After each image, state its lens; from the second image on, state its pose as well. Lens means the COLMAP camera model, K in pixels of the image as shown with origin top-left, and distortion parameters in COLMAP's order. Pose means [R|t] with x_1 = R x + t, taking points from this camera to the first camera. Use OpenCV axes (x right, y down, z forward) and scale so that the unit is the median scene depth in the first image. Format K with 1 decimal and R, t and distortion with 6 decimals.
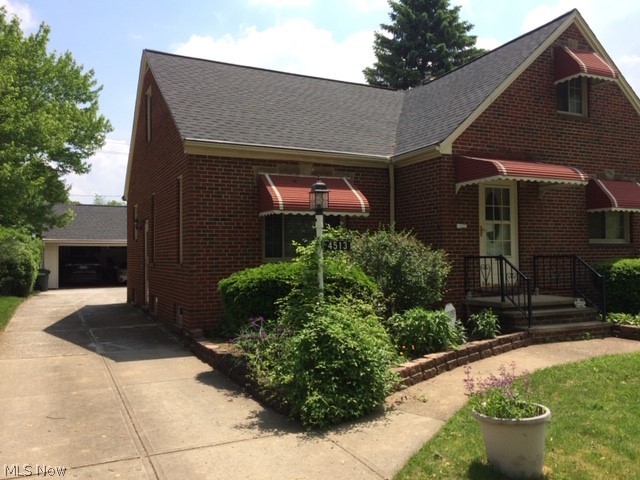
lens RADIAL K [[544.5, 0, 320.7], [0, 544.5, 240.3], [0, 0, 1]] dist [0.064977, -0.085212]
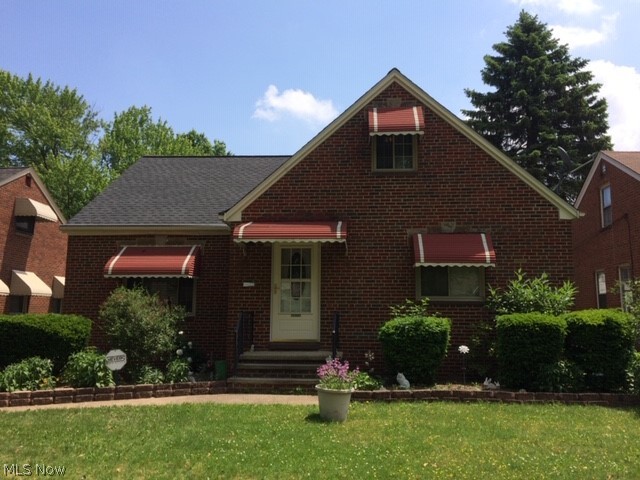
lens RADIAL K [[544.5, 0, 320.7], [0, 544.5, 240.2], [0, 0, 1]] dist [0.064977, -0.085212]
pose [[0.873933, -0.054065, -0.483030, 0.893528], [-0.000826, 0.993628, -0.112711, 0.008686], [0.486045, 0.098901, 0.868319, 0.099380]]
